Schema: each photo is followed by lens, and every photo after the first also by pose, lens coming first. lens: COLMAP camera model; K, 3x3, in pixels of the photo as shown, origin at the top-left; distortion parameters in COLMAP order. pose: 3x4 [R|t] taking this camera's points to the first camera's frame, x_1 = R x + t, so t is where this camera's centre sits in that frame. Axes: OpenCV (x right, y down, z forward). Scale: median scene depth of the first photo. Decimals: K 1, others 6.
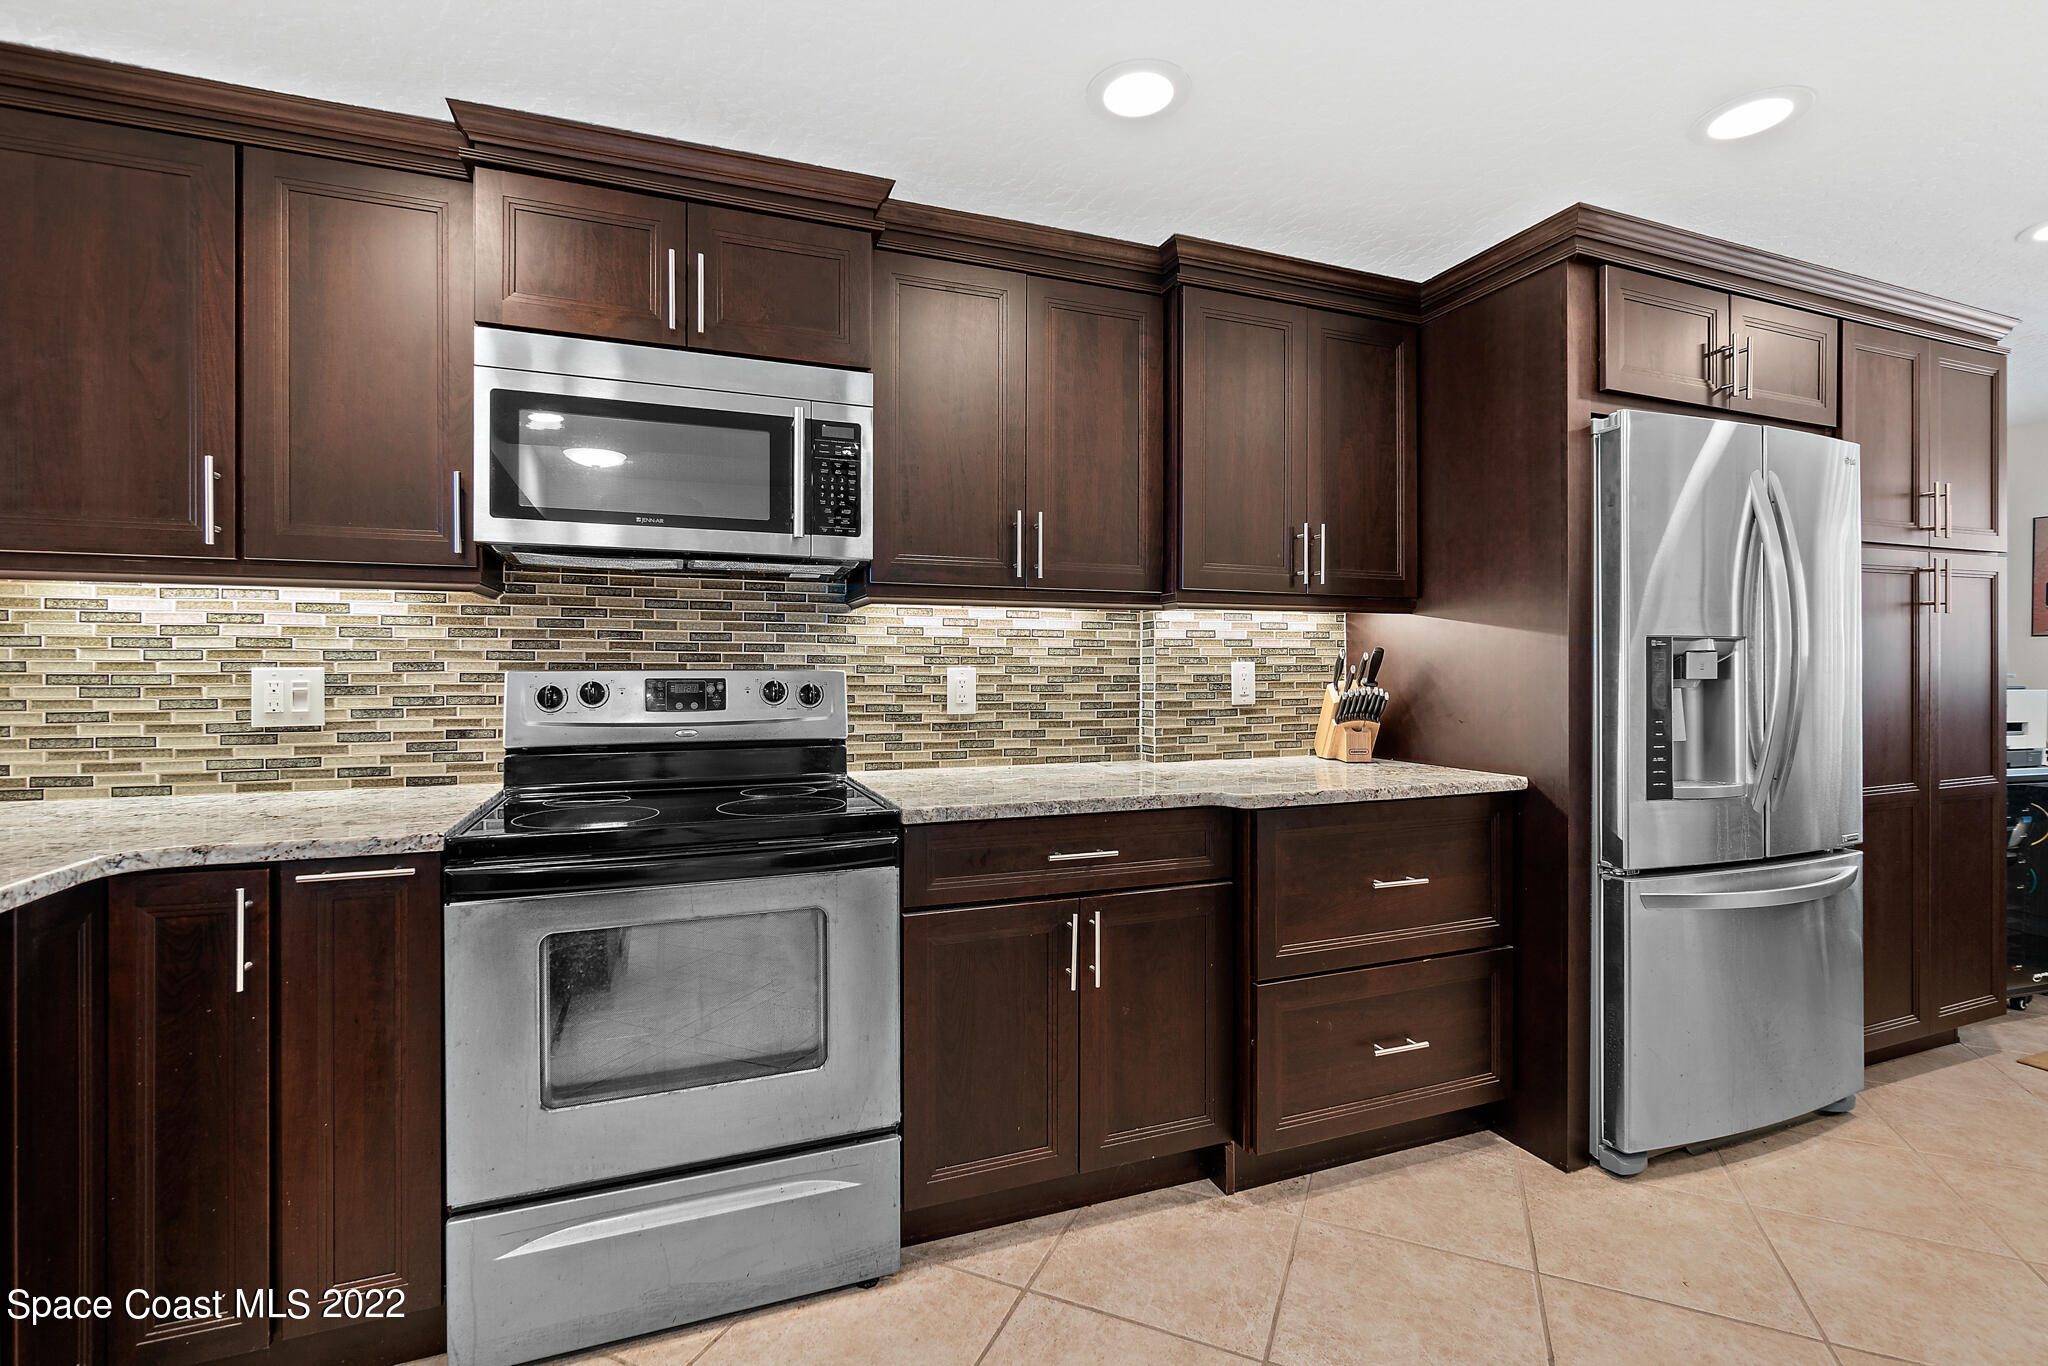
lens RADIAL K [[888.1, 0, 1030.8], [0, 888.1, 672.4], [0, 0, 1]] dist [0.004958, 0.000652]
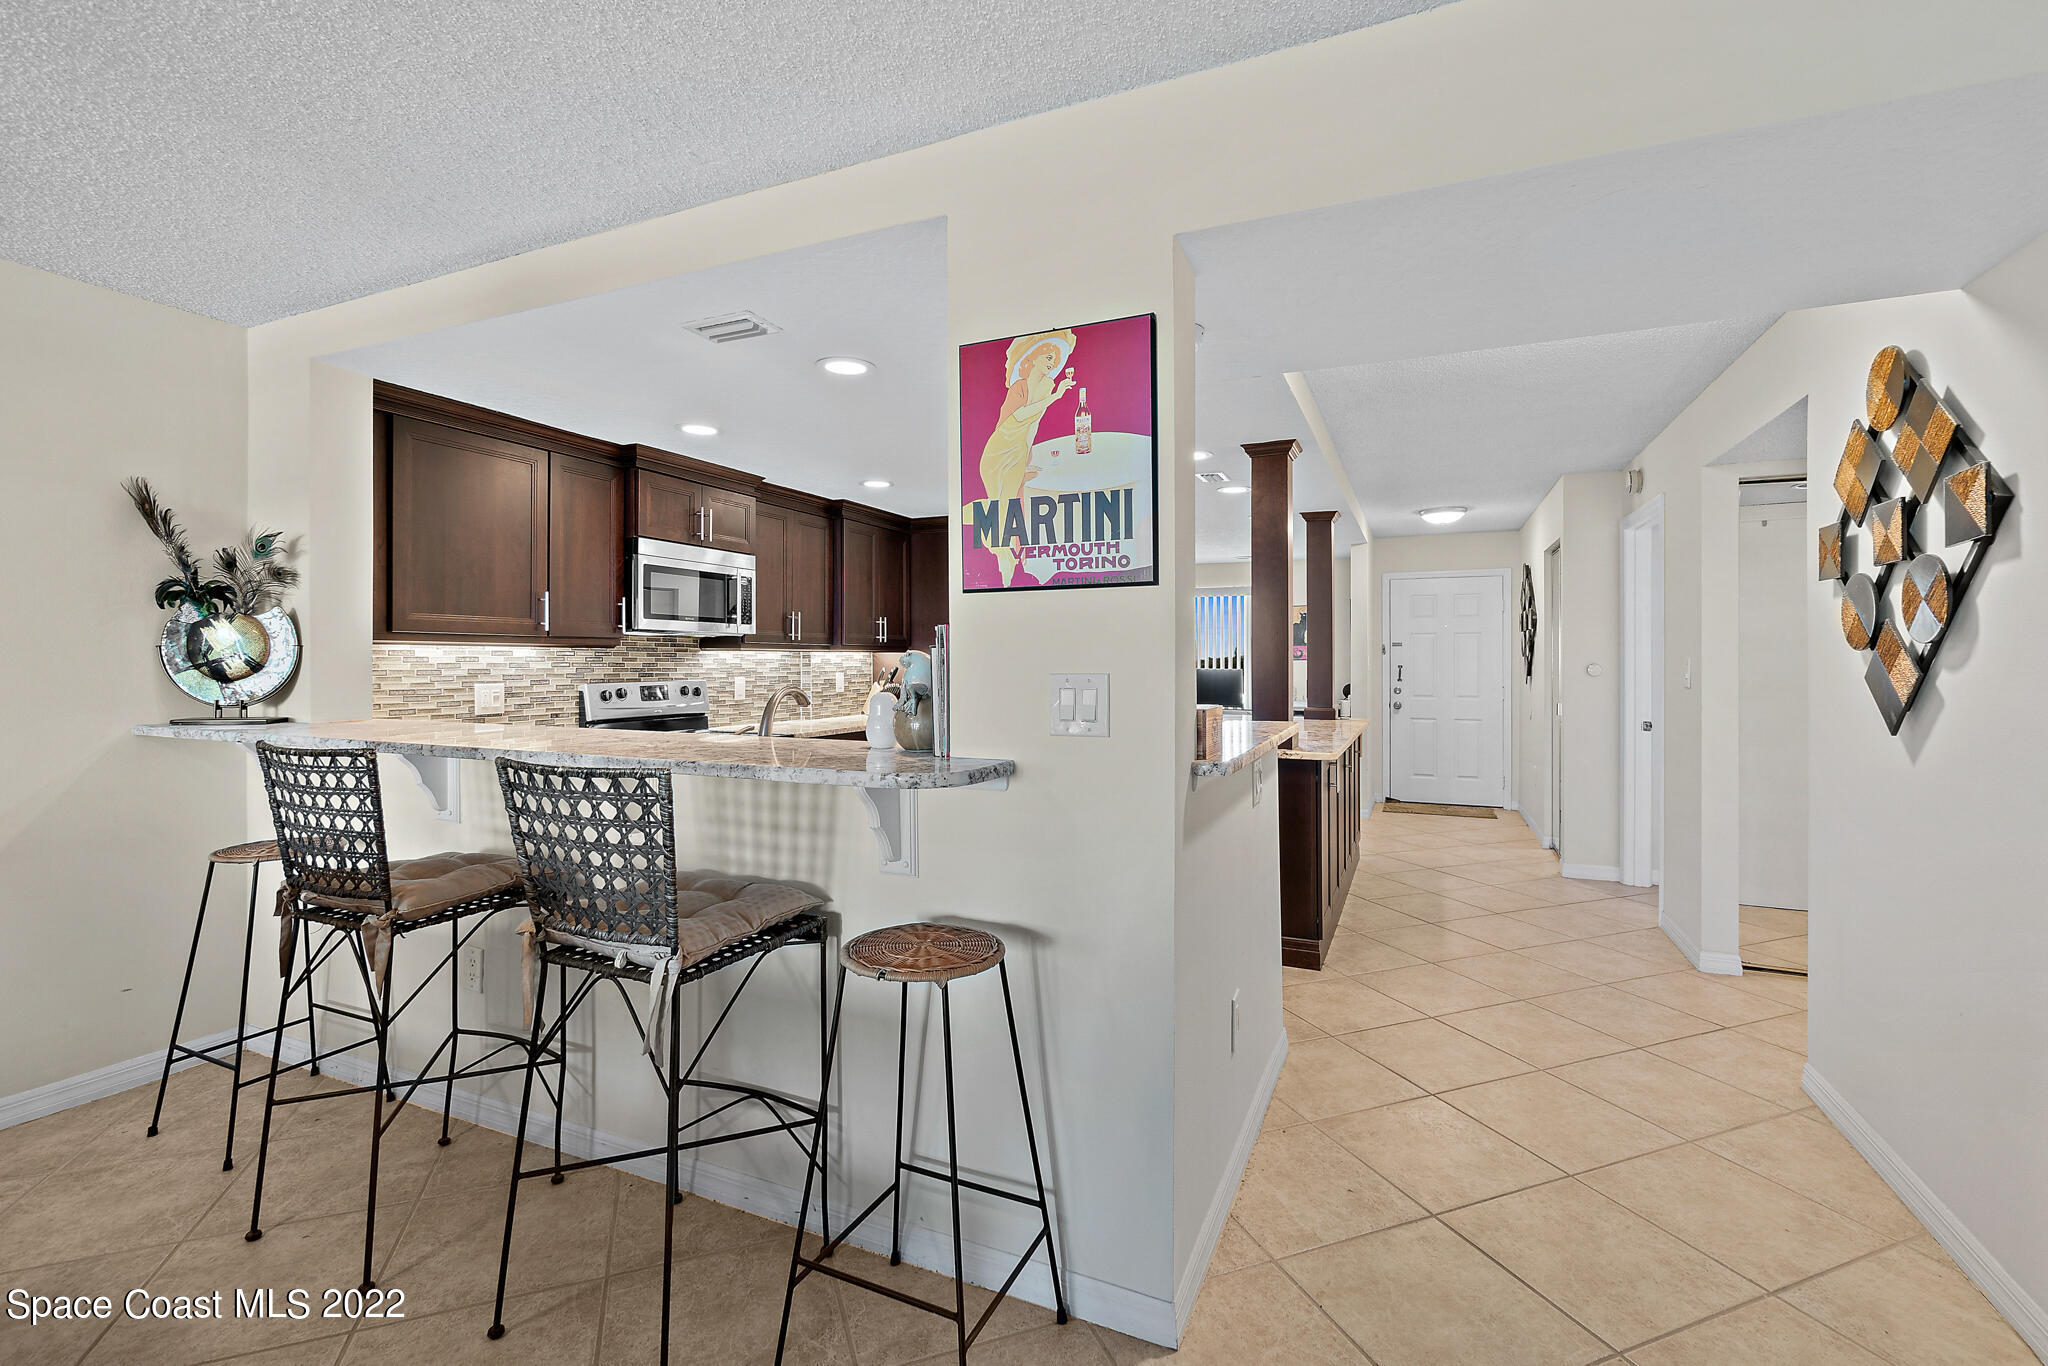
lens RADIAL K [[888.1, 0, 1022.7], [0, 888.1, 669.8], [0, 0, 1]] dist [0.004958, 0.000652]
pose [[0.713649, -0.007197, 0.700467, -1.232470], [0.003007, 0.999969, 0.007210, -0.042976], [-0.700497, -0.003039, 0.713648, -1.118037]]
